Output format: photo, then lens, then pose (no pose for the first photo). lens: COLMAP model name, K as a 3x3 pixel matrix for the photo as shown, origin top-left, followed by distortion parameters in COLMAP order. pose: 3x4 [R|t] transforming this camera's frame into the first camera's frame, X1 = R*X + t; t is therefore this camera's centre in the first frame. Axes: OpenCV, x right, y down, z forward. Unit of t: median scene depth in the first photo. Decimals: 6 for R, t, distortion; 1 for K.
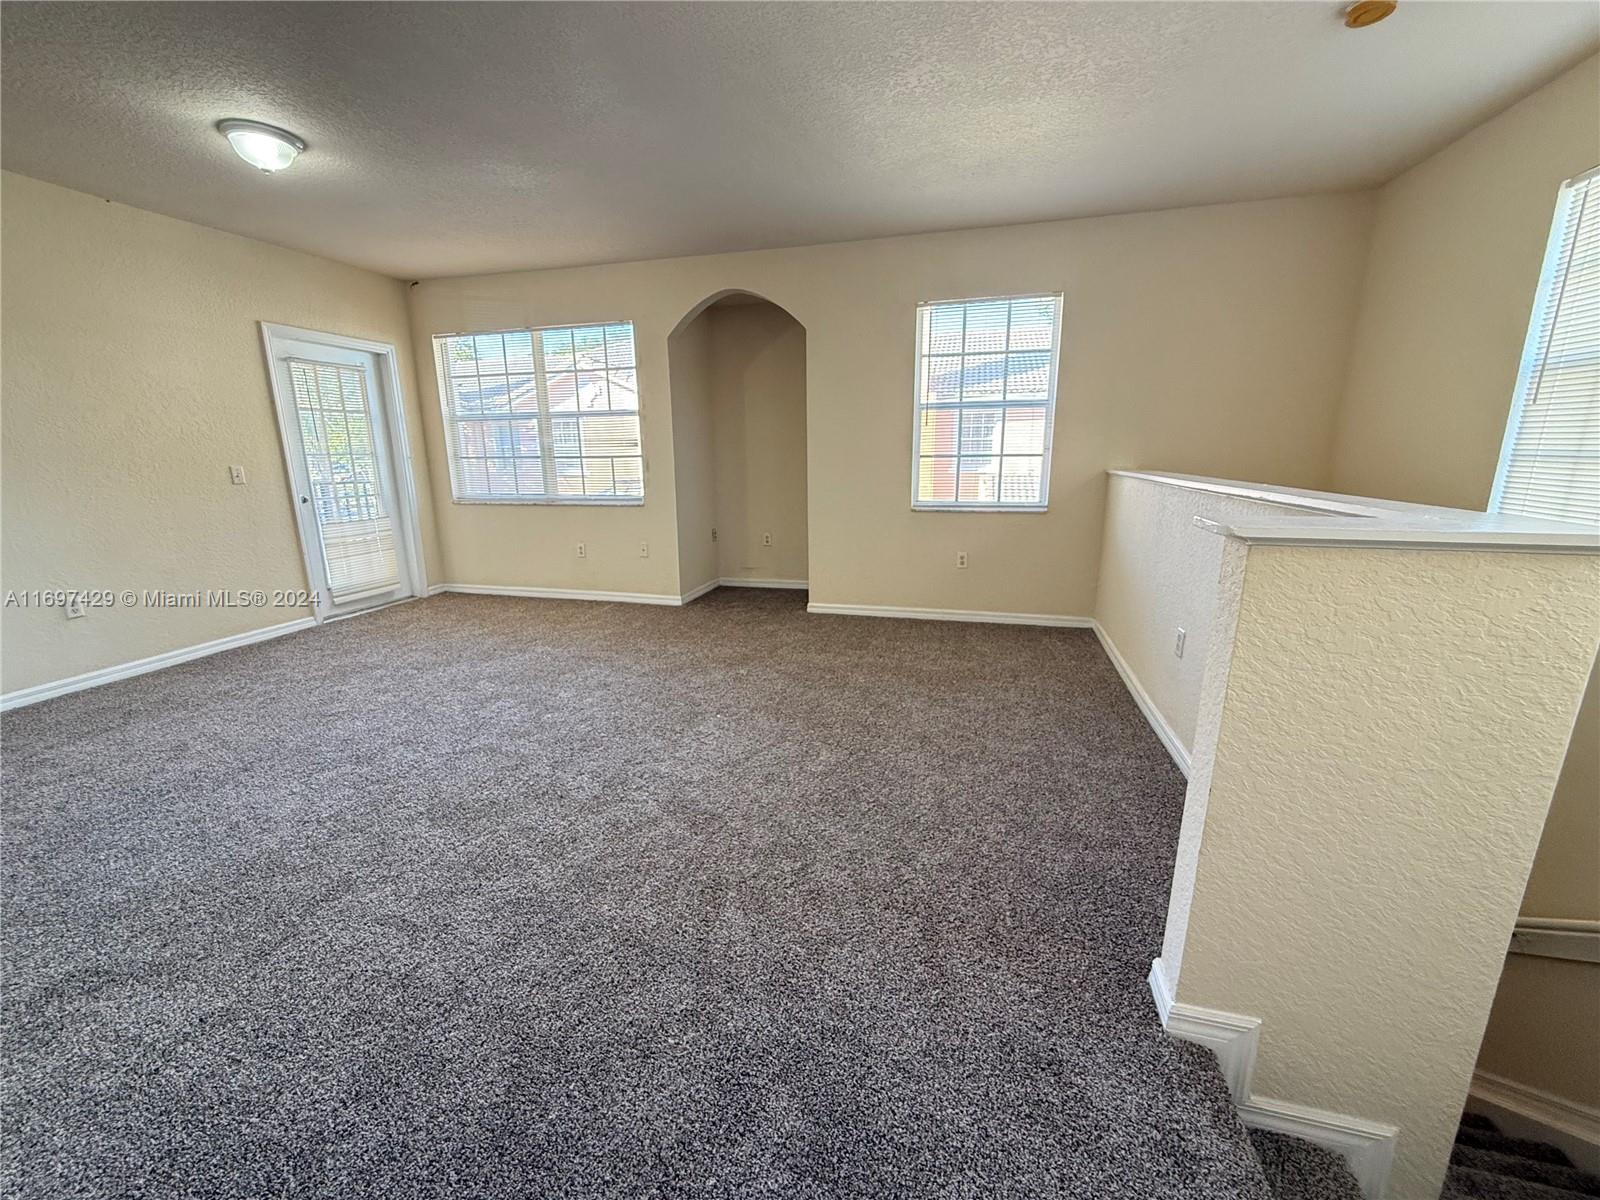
lens RADIAL K [[642.9, 0, 794.7], [0, 642.9, 600.3], [0, 0, 1]] dist [-0.002596, -0.000067]
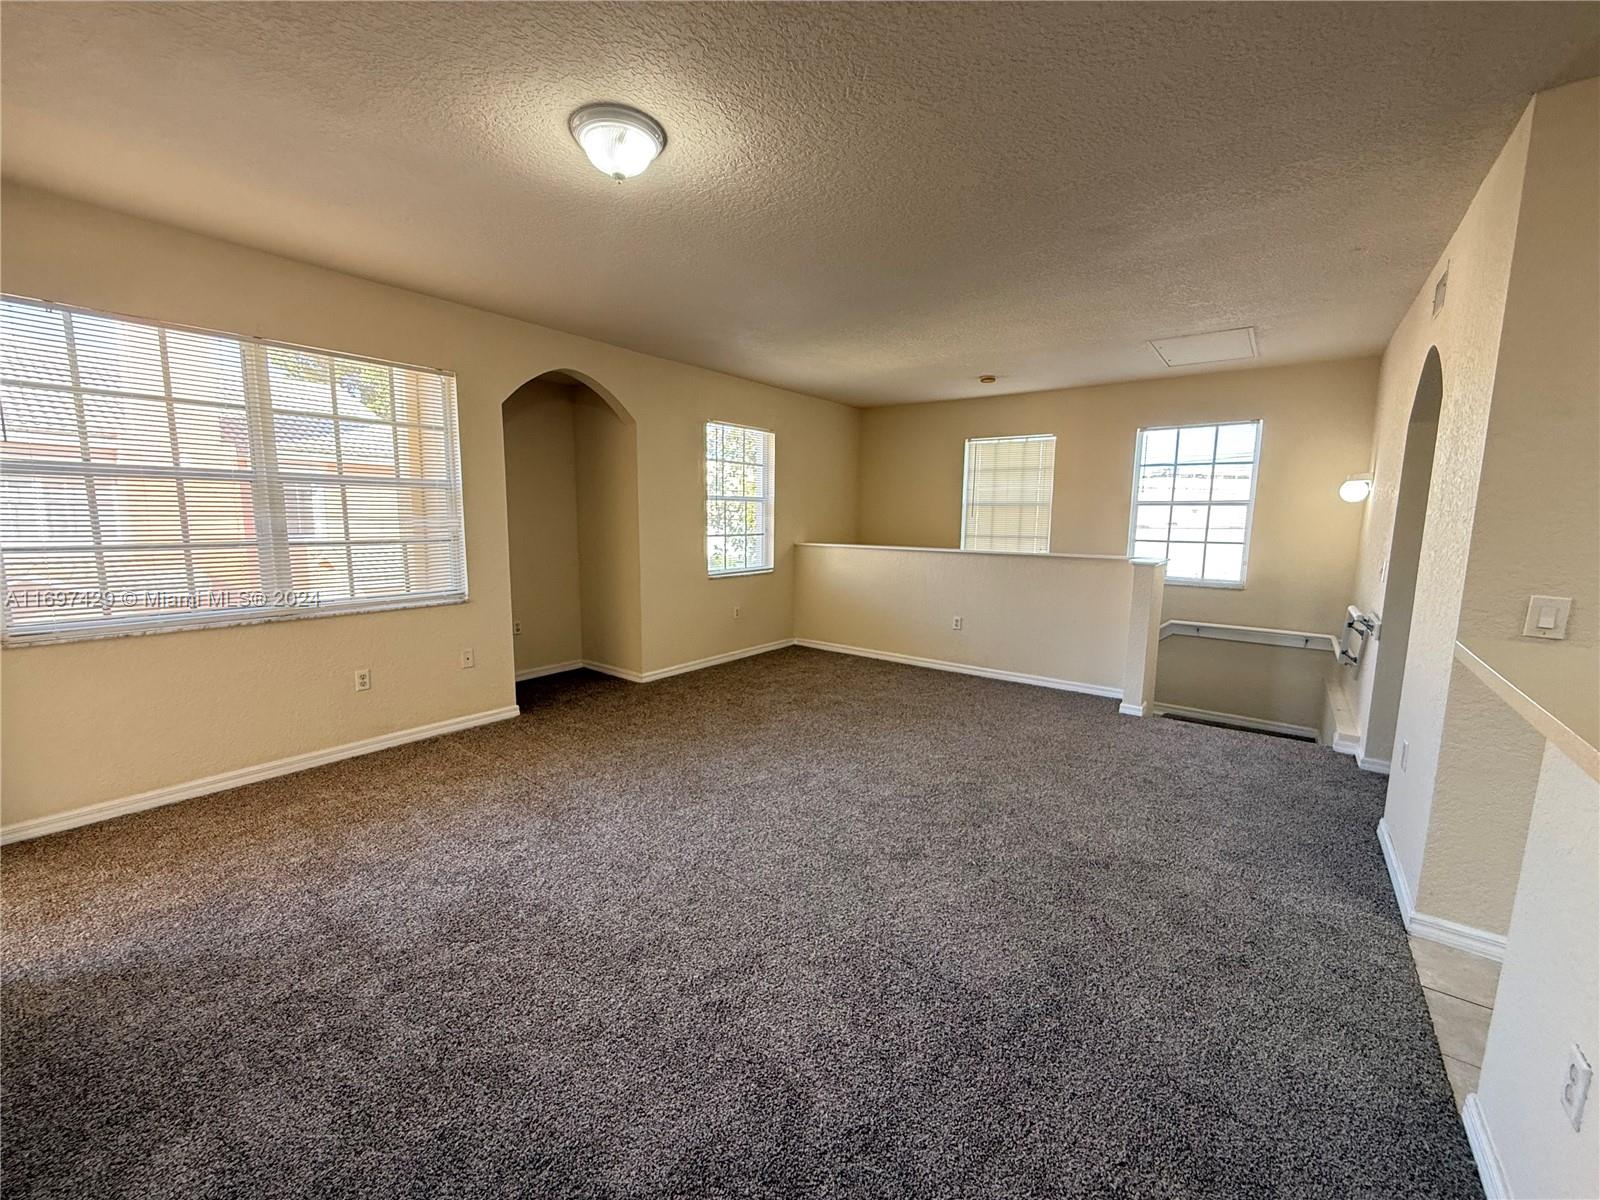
lens RADIAL K [[642.9, 0, 794.7], [0, 642.9, 600.3], [0, 0, 1]] dist [-0.002596, -0.000067]
pose [[0.376344, -0.107015, 0.920279, -0.924593], [0.201056, 0.979069, 0.031631, -0.108796], [-0.904402, 0.173123, 0.389982, 0.386632]]
